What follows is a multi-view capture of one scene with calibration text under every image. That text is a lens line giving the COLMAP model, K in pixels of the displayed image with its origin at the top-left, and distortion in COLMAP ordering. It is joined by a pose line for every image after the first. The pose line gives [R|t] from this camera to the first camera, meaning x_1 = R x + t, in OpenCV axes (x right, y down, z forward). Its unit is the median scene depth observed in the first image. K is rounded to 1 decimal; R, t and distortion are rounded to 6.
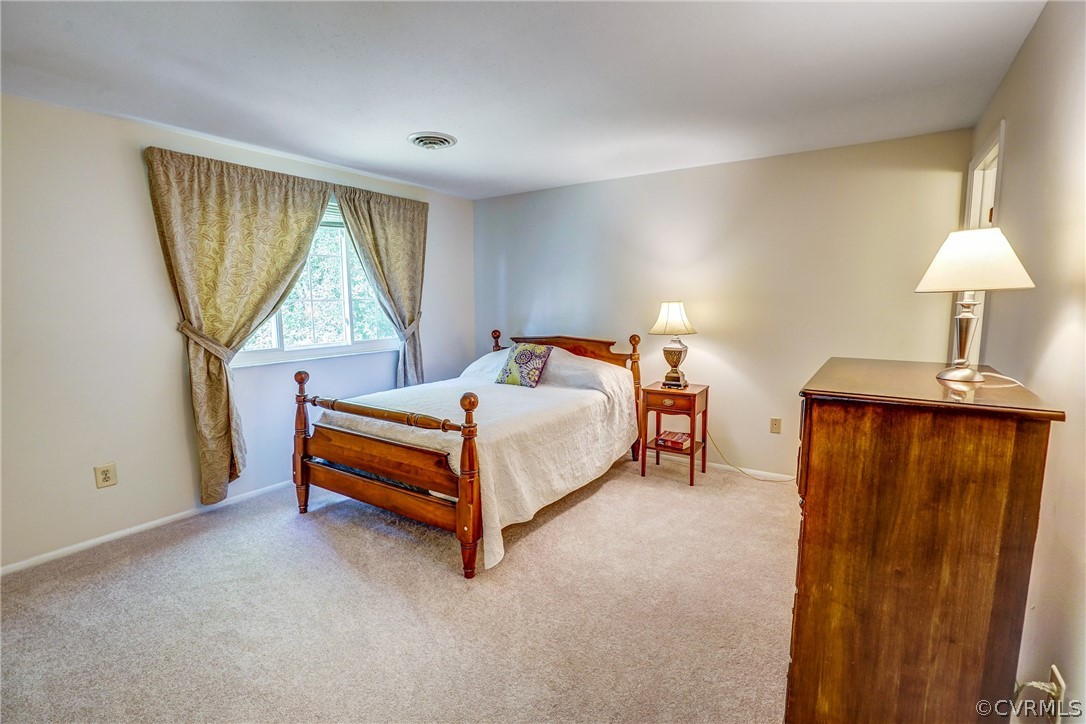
lens RADIAL K [[500.8, 0, 544.1], [0, 500.8, 366.2], [0, 0, 1]] dist [0.001201, 0.006449]
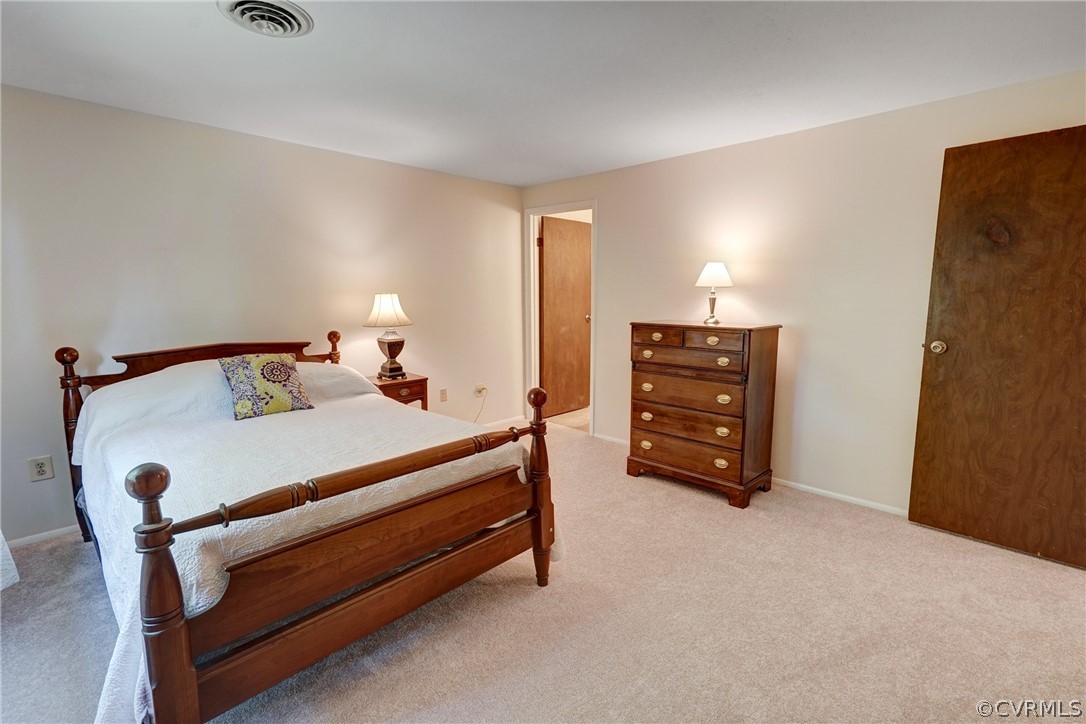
lens RADIAL K [[500.8, 0, 542.0], [0, 500.8, 360.2], [0, 0, 1]] dist [0.001201, 0.006449]
pose [[0.178613, -0.128491, 0.975493, -0.853079], [0.136639, 0.985069, 0.104734, -0.074579], [-0.974385, 0.114584, 0.193503, 0.656607]]
